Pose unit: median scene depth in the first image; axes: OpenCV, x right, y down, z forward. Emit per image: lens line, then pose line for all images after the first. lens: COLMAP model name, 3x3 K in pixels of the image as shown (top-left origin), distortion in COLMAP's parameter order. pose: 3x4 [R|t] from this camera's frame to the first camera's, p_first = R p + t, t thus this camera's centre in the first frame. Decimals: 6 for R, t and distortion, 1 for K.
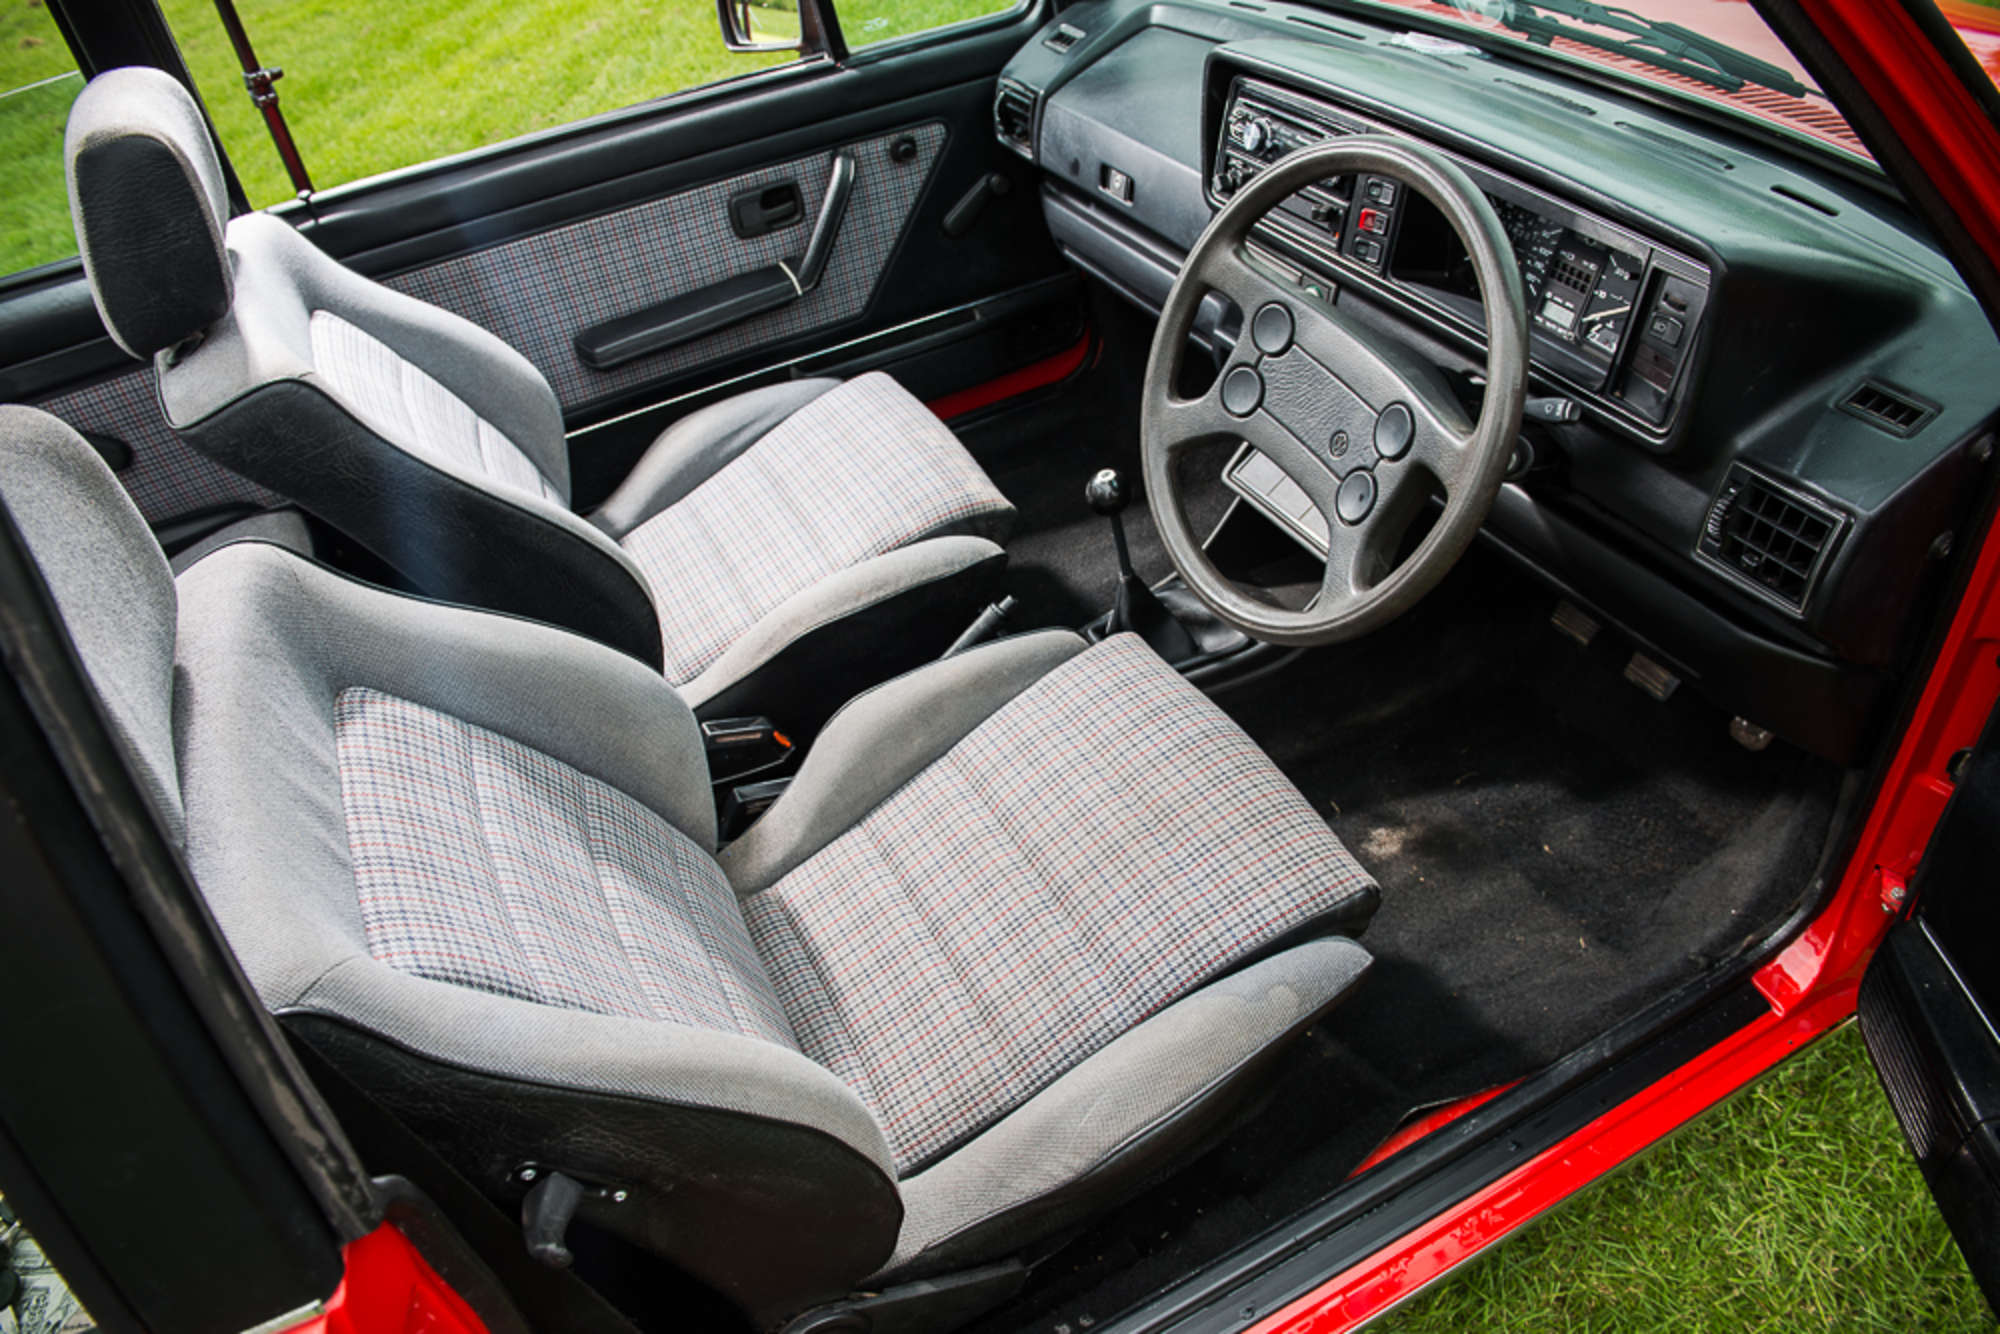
lens RADIAL K [[1384.0, 0, 1001.7], [0, 1384.0, 669.1], [0, 0, 1]] dist [-0.033553, 0.001422]
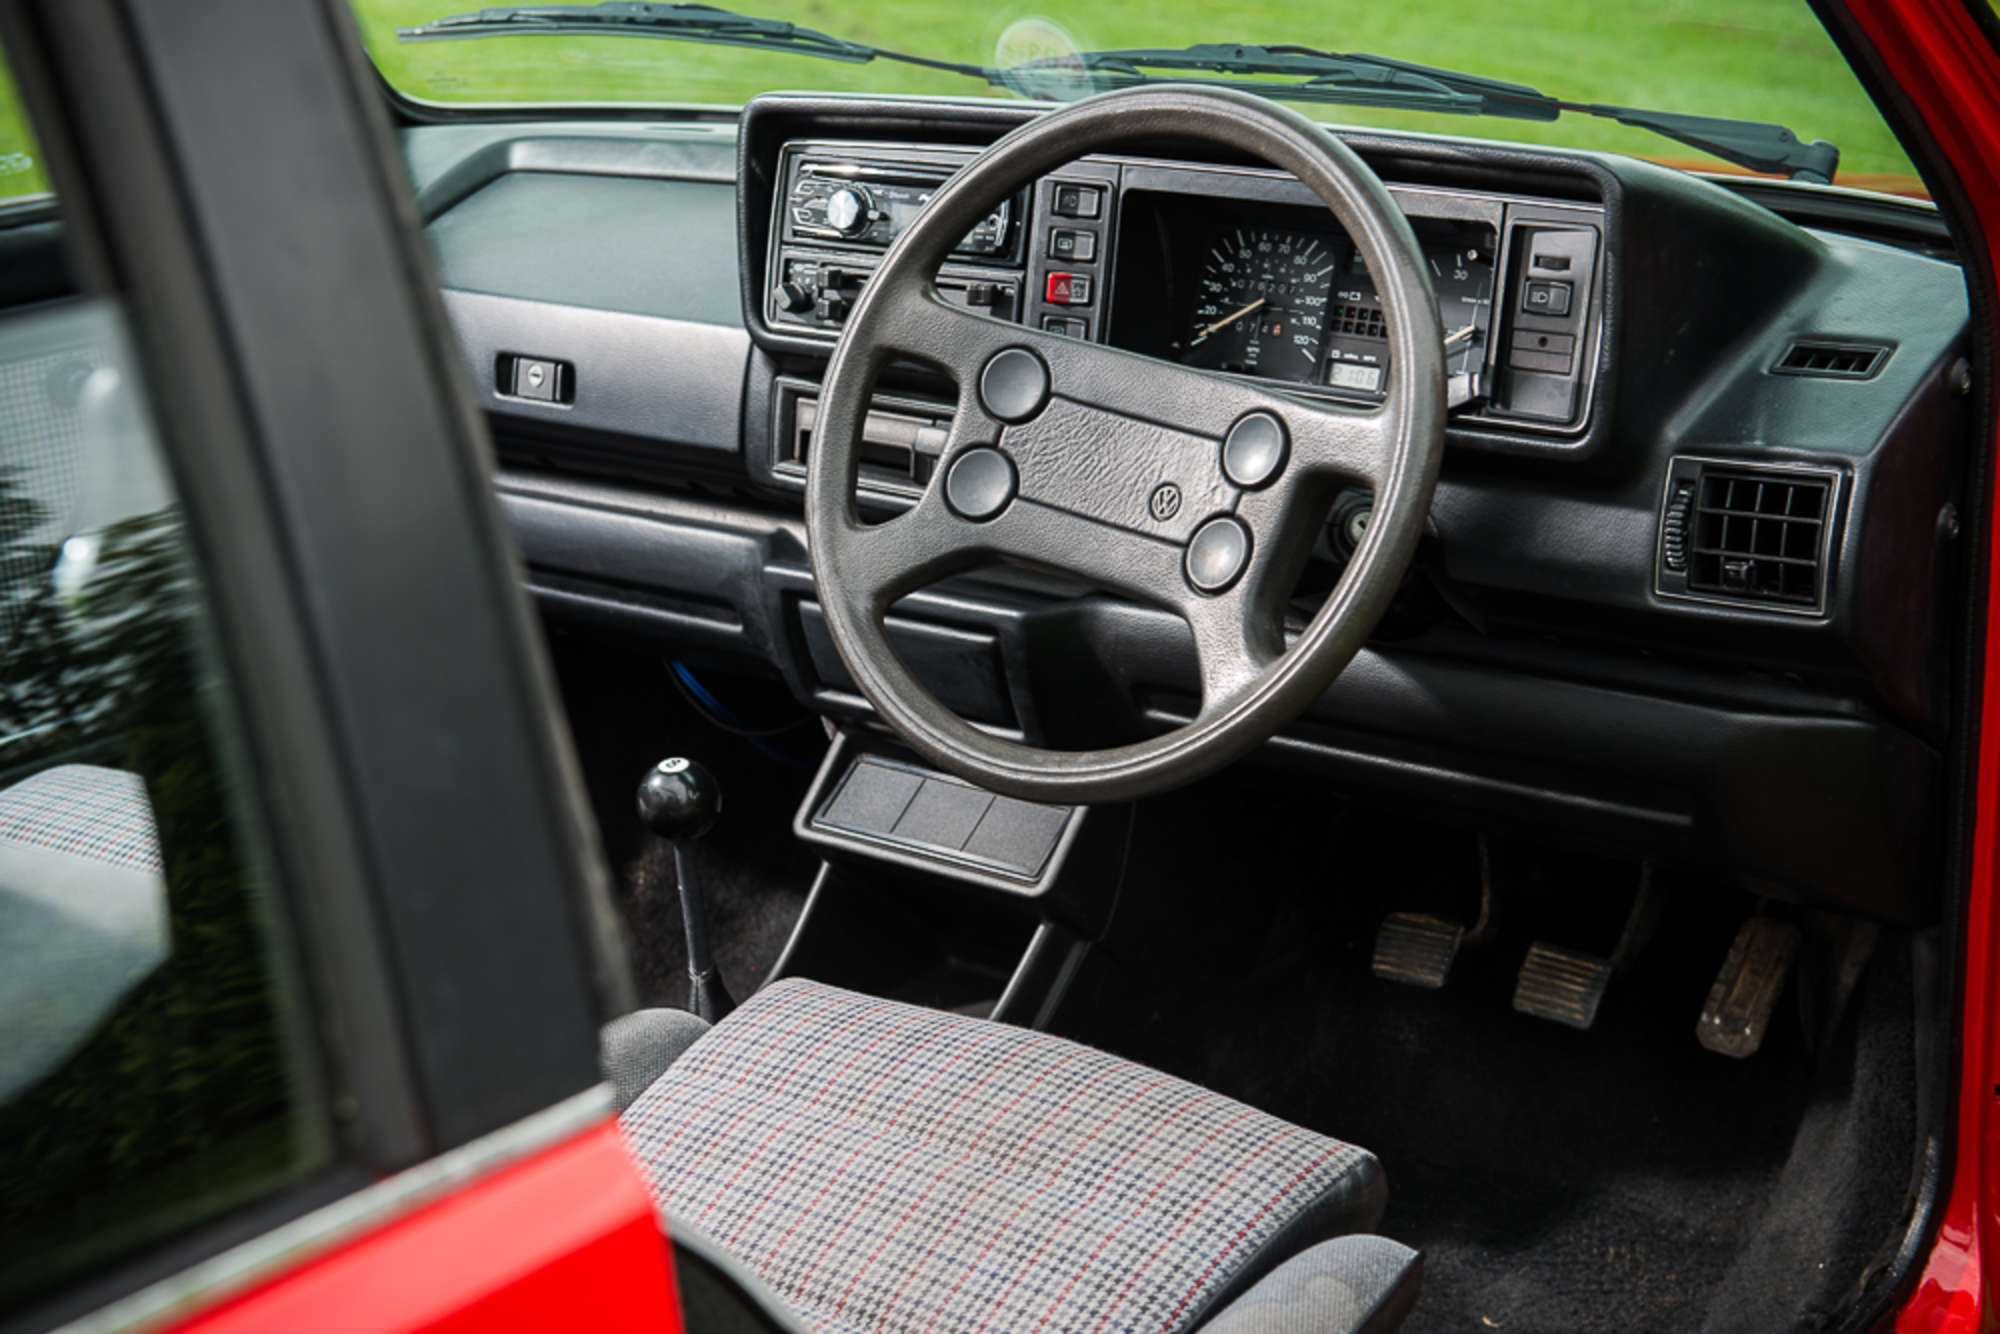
lens RADIAL K [[3184.1, 0, 997.7], [0, 3184.1, 665.2], [0, 0, 1]] dist [0.217673, 0.000000]
pose [[0.894877, -0.053697, 0.443071, -0.515491], [0.237272, 0.898063, -0.370384, 0.458265], [-0.378017, 0.436577, 0.816397, -0.213351]]
